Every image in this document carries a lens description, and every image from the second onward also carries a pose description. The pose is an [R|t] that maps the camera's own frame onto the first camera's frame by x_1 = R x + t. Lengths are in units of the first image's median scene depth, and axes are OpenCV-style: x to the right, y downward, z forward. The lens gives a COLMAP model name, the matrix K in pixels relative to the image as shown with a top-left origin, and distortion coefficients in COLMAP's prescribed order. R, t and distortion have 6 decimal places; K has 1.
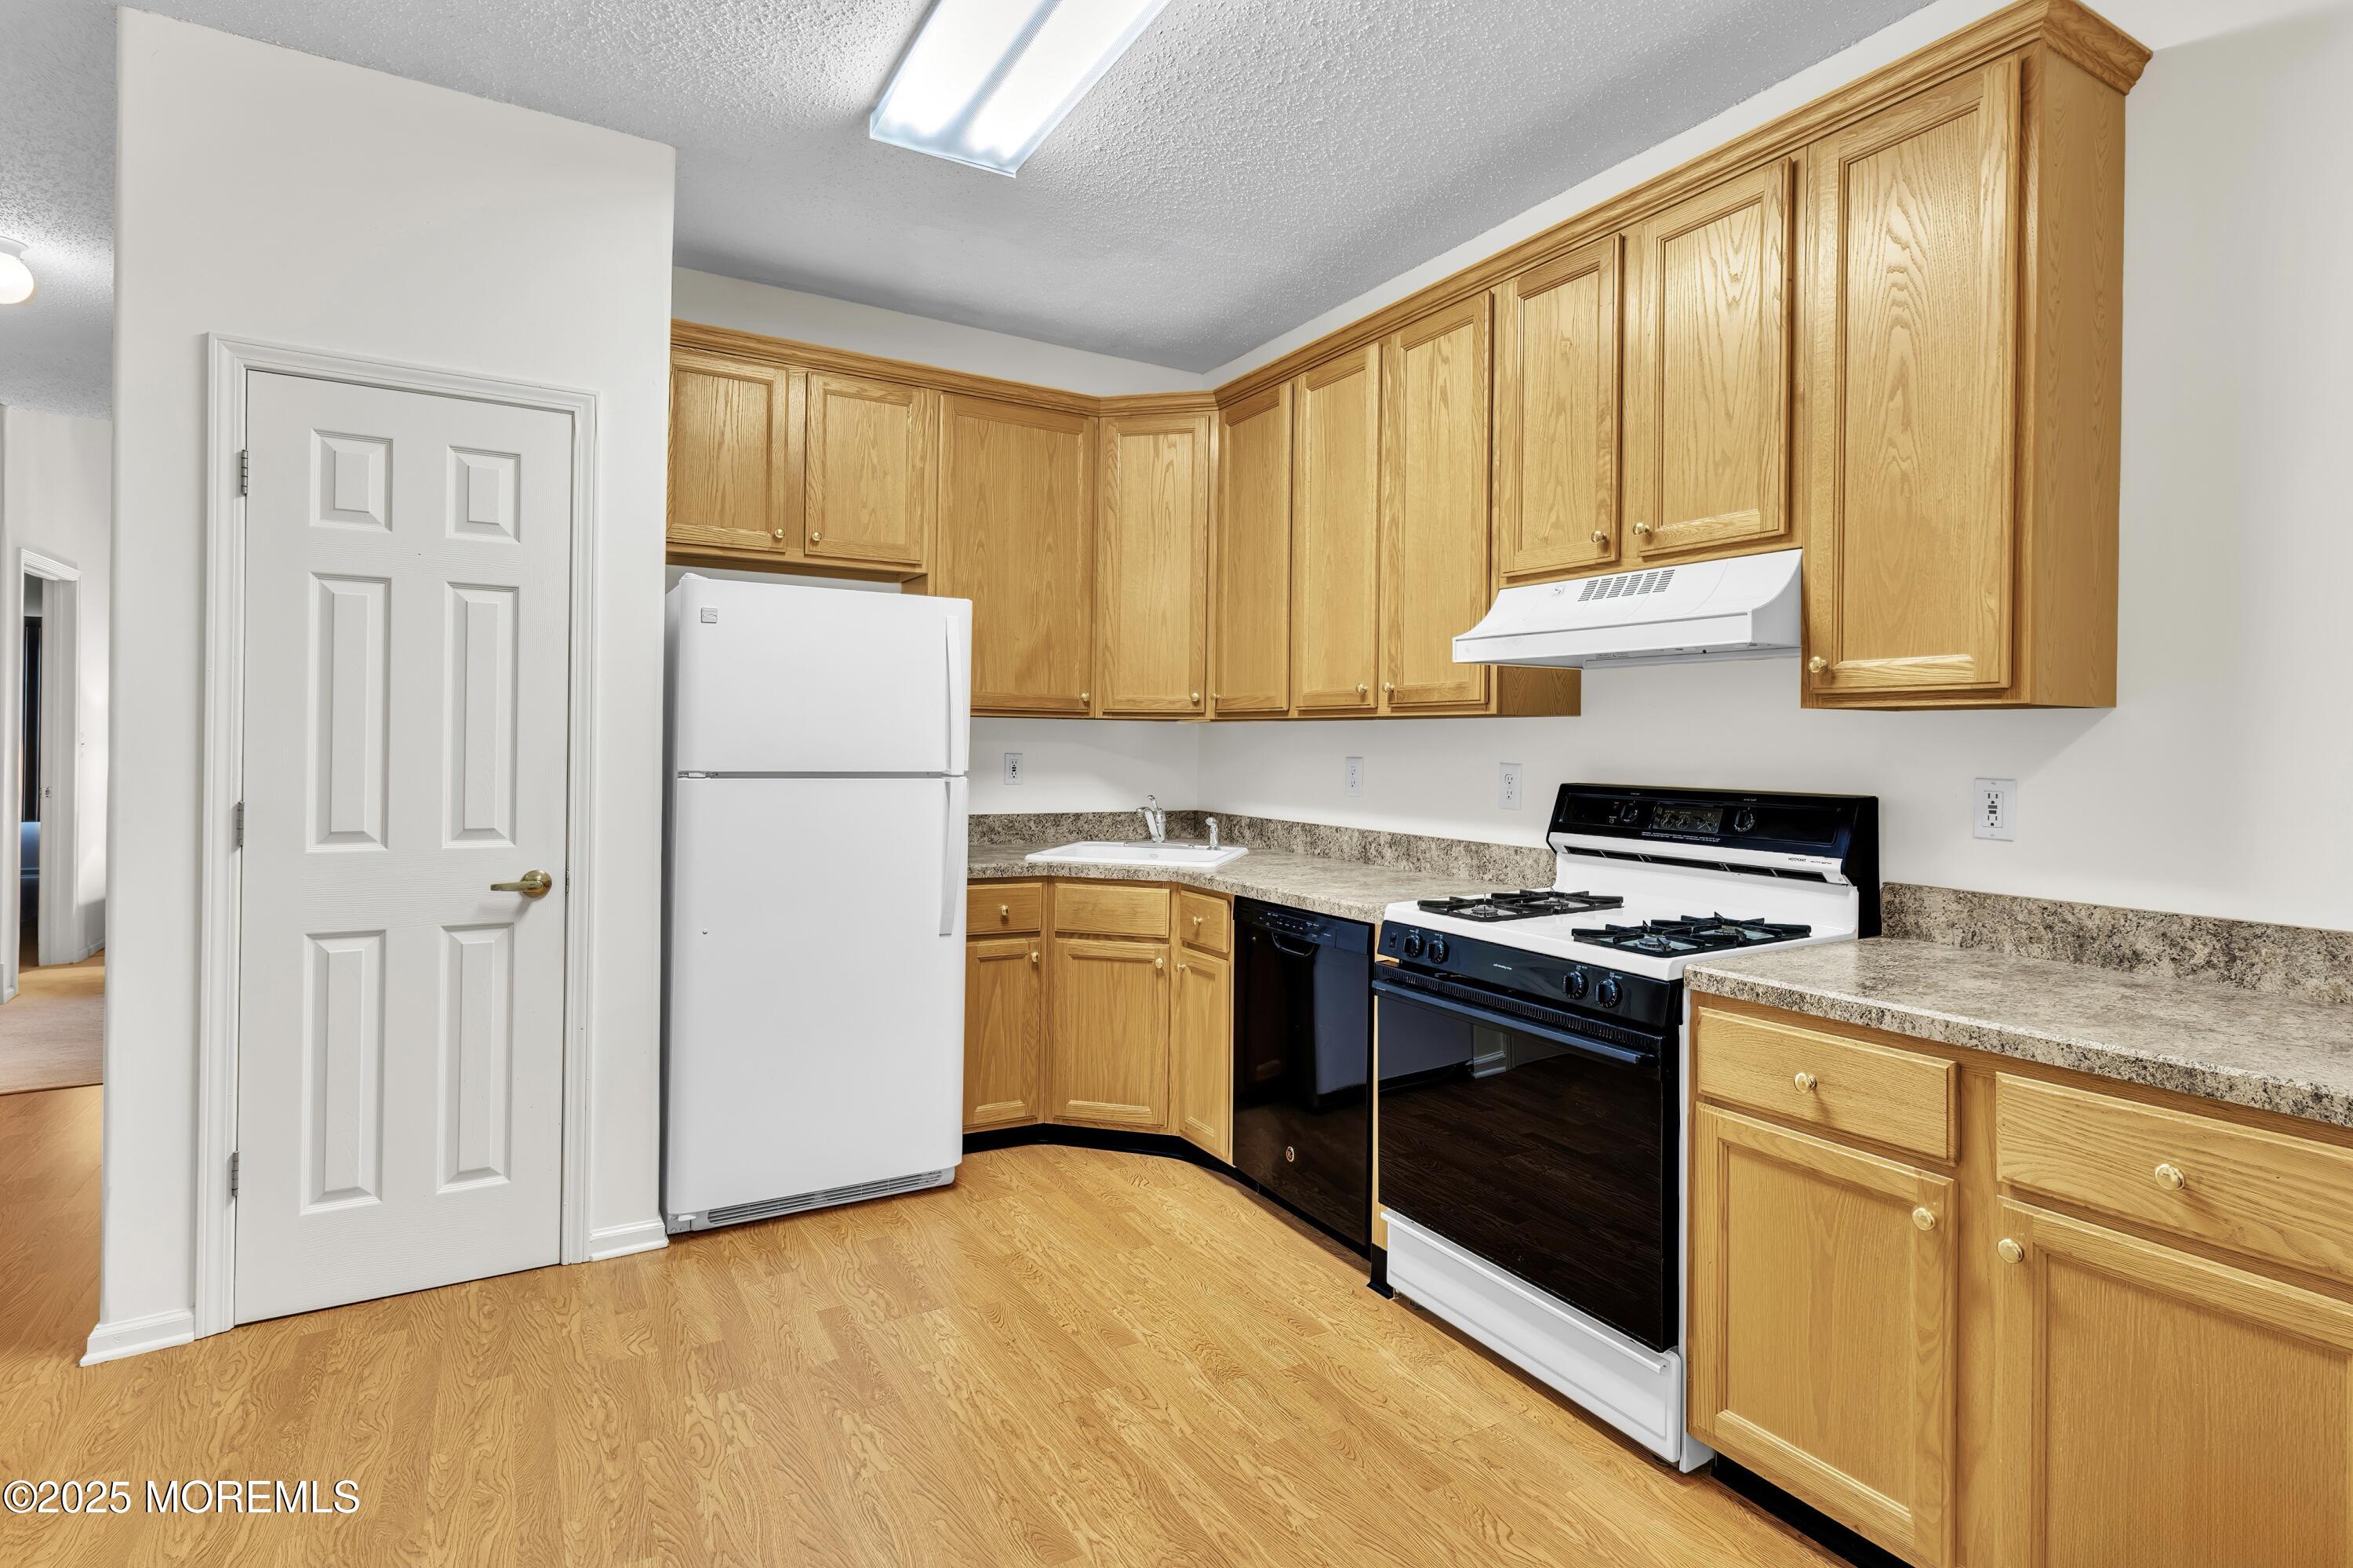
lens RADIAL K [[1157.3, 0, 1176.8], [0, 1157.3, 744.6], [0, 0, 1]] dist [0.001548, 0.000164]
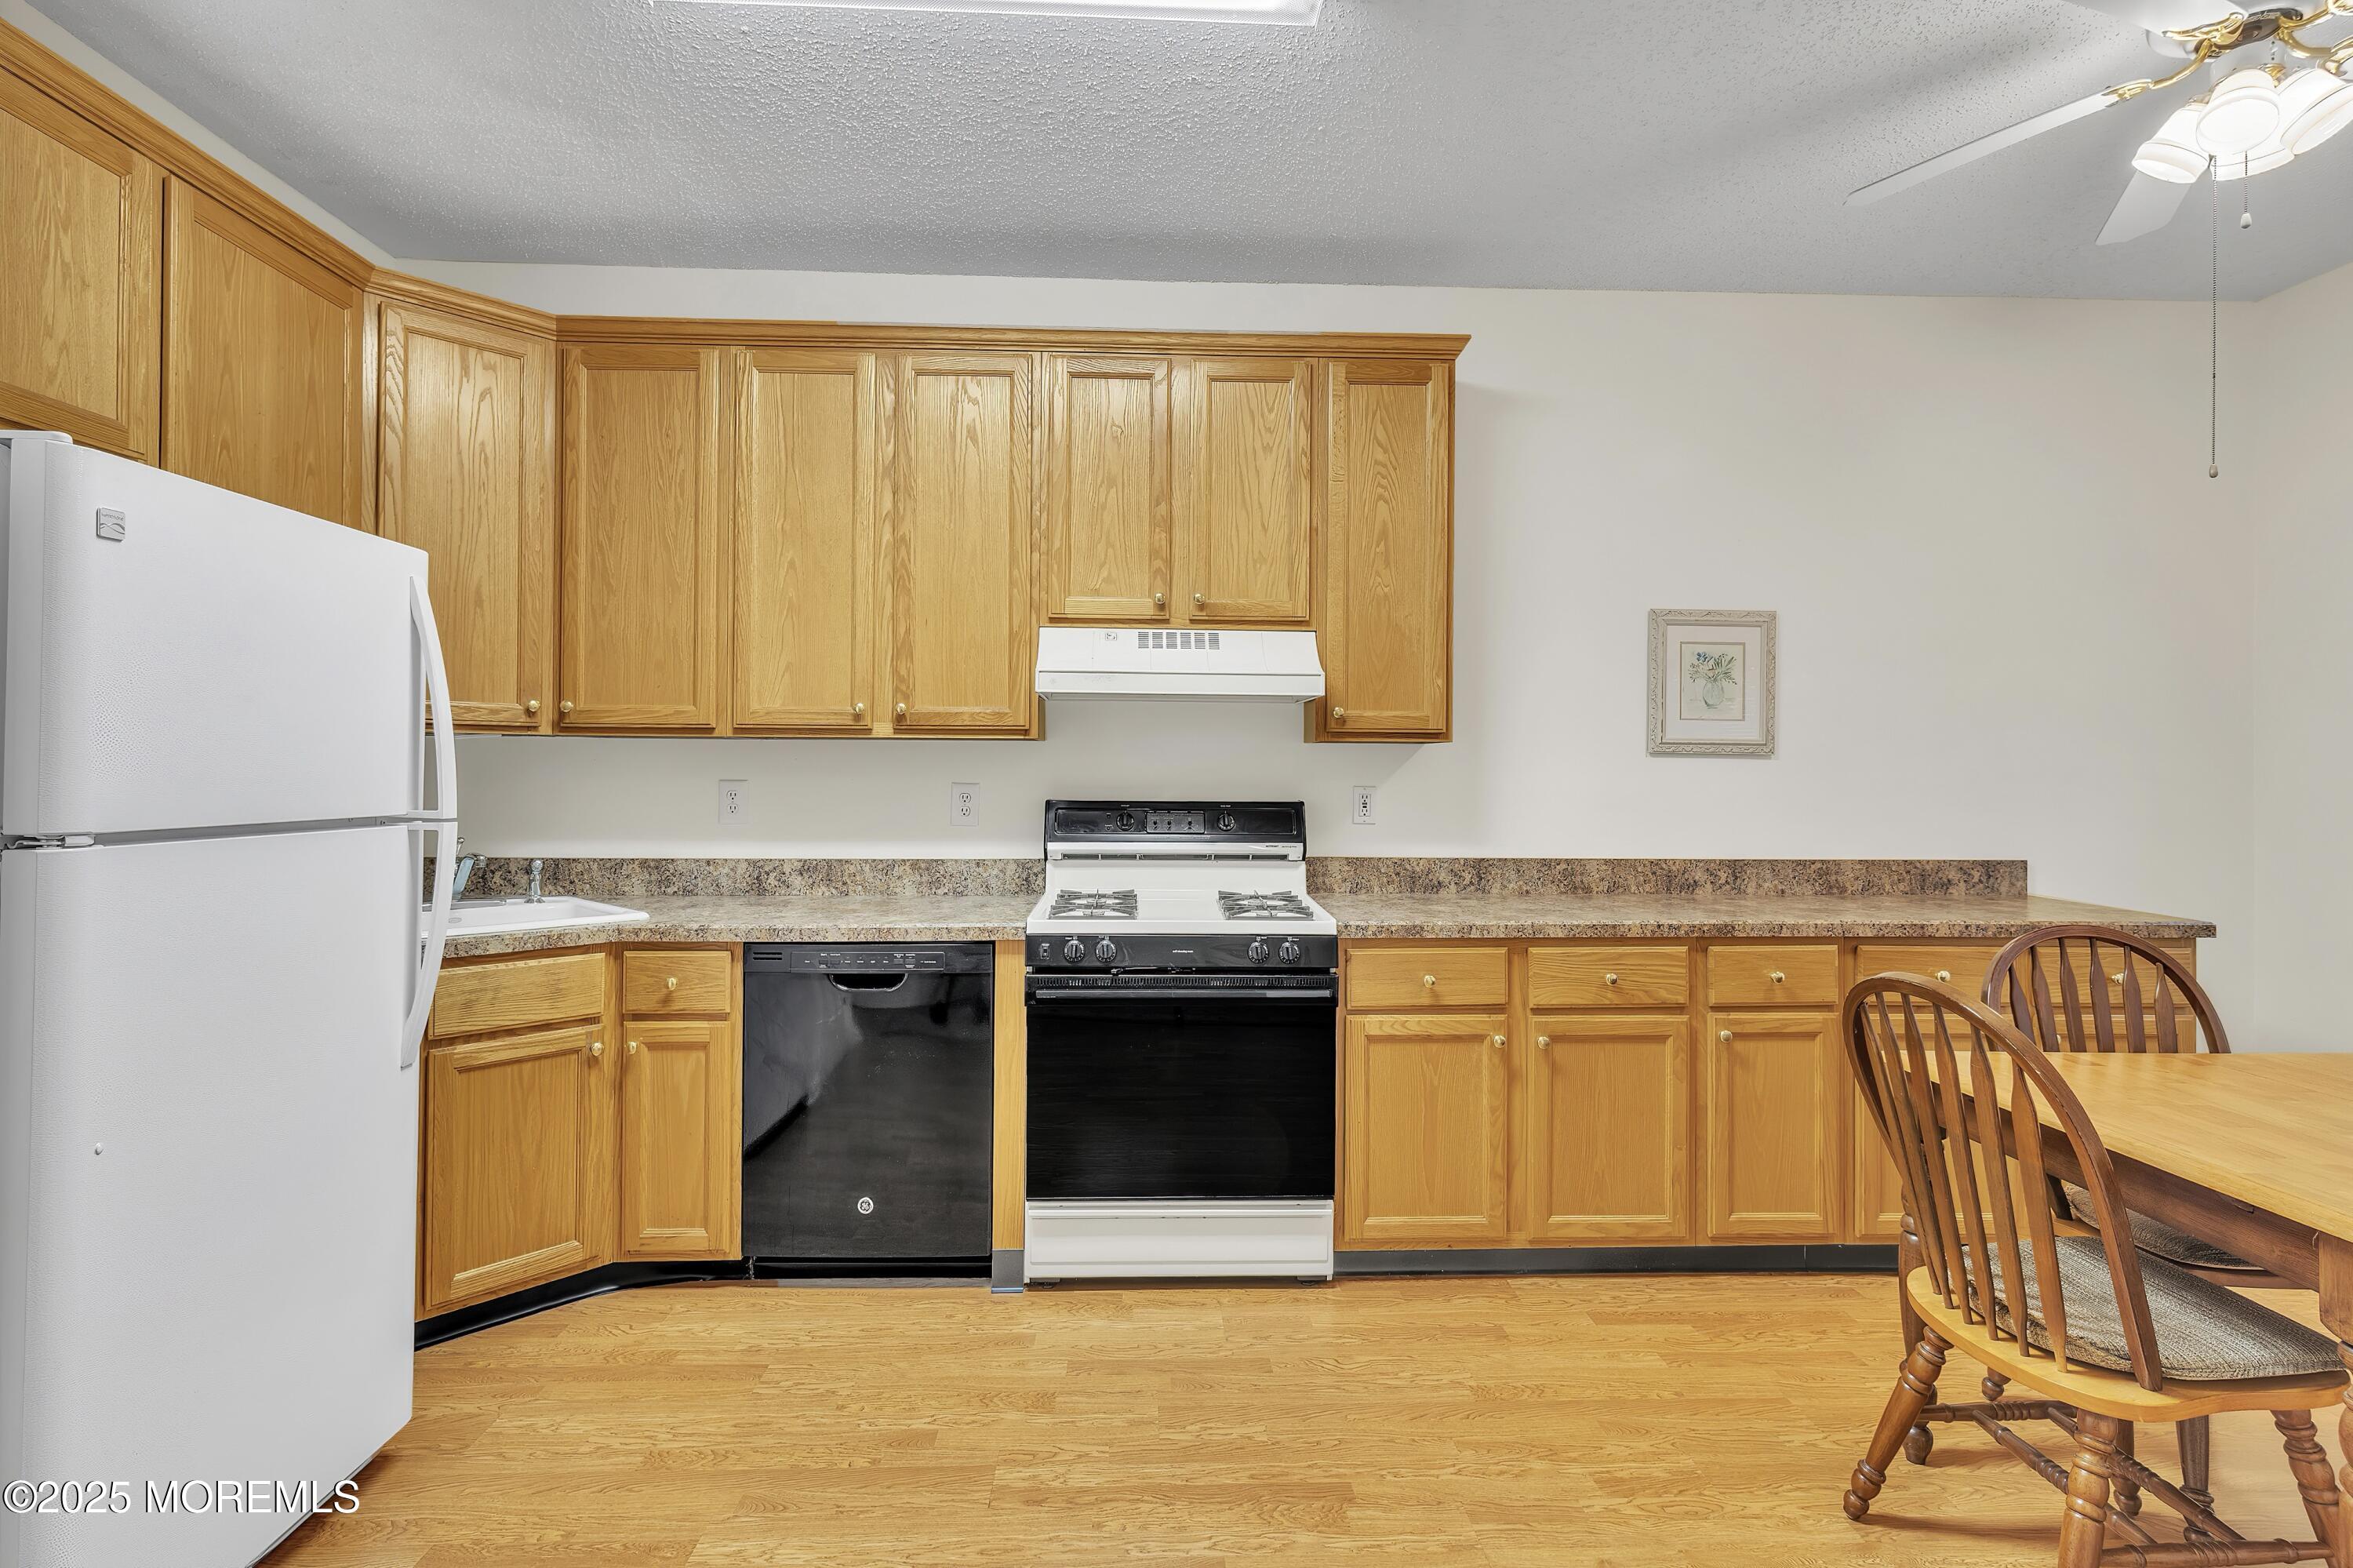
lens RADIAL K [[1182.4, 0, 1169.7], [0, 1182.4, 764.1], [0, 0, 1]] dist [0.002972, 0.001015]
pose [[0.468820, -0.006395, 0.883270, -0.649904], [0.001502, 0.999978, 0.006443, -0.009237], [-0.883292, -0.001694, 0.468819, 0.346324]]
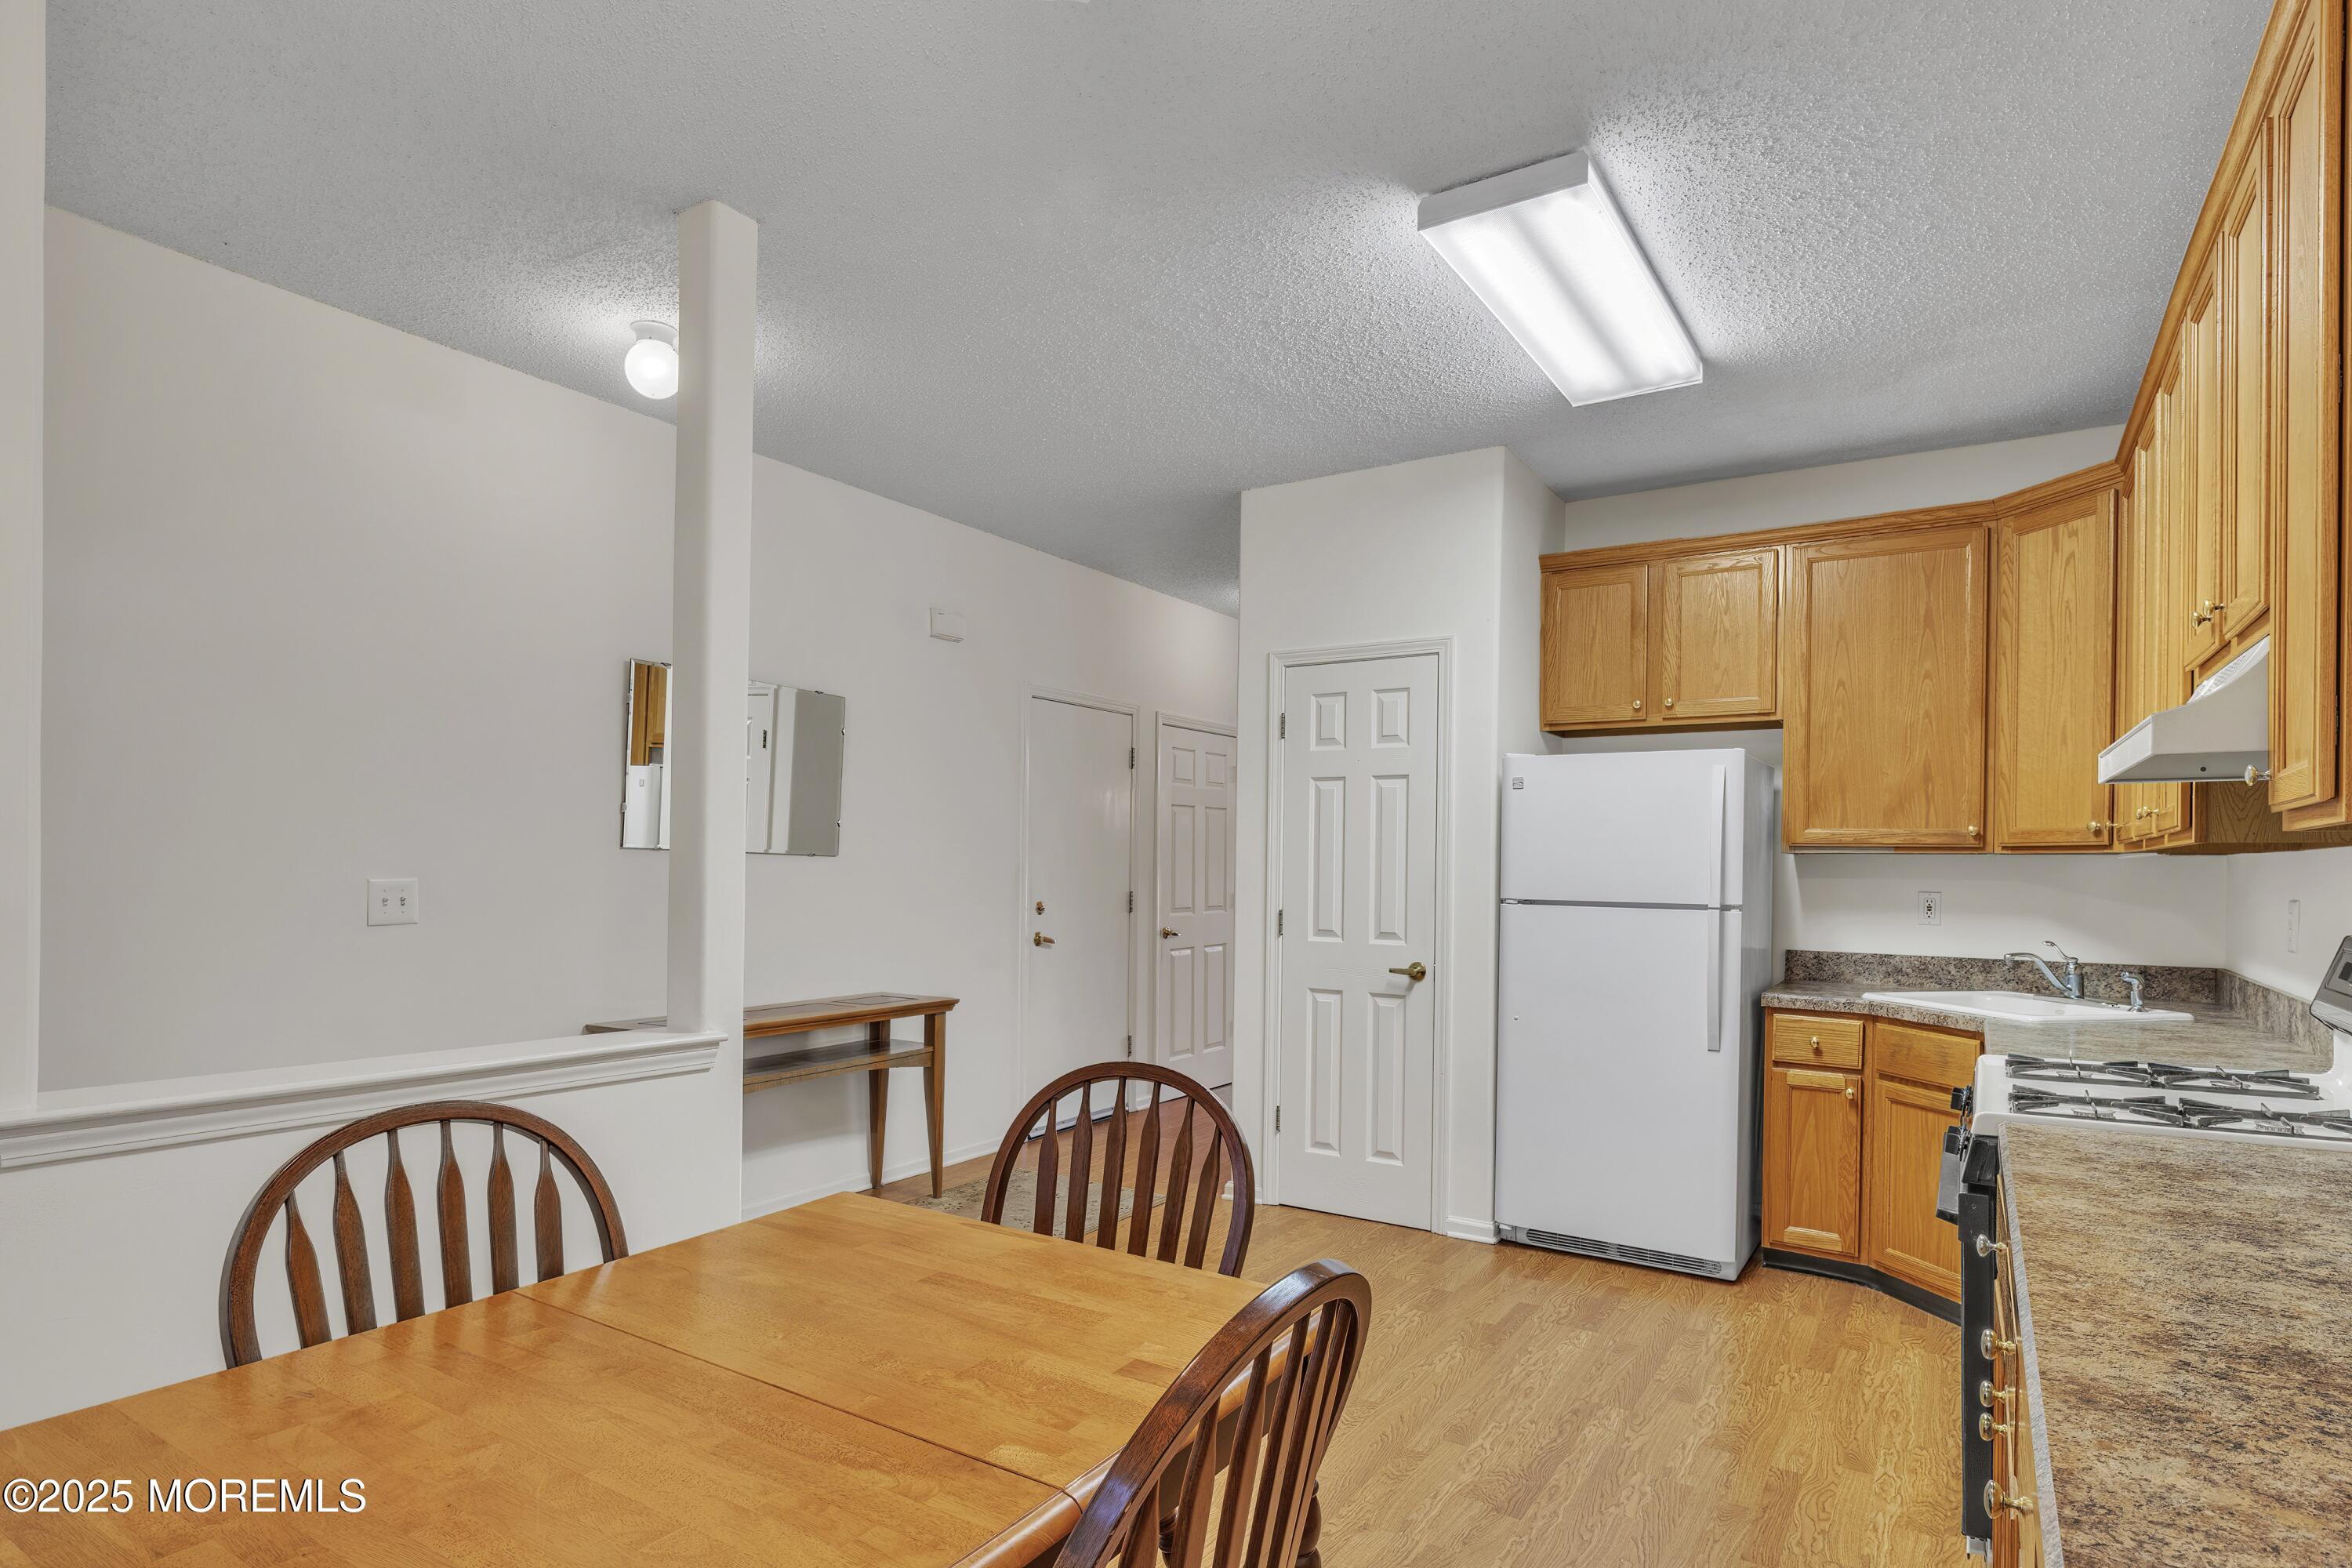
lens RADIAL K [[1235.5, 0, 1168.9], [0, 1235.5, 866.7], [0, 0, 1]] dist [0.002304, 0.000604]
pose [[0.450486, -0.007562, -0.892751, 0.699322], [-0.008872, 0.999877, -0.012947, 0.008055], [0.892739, 0.013753, 0.450364, -0.010525]]
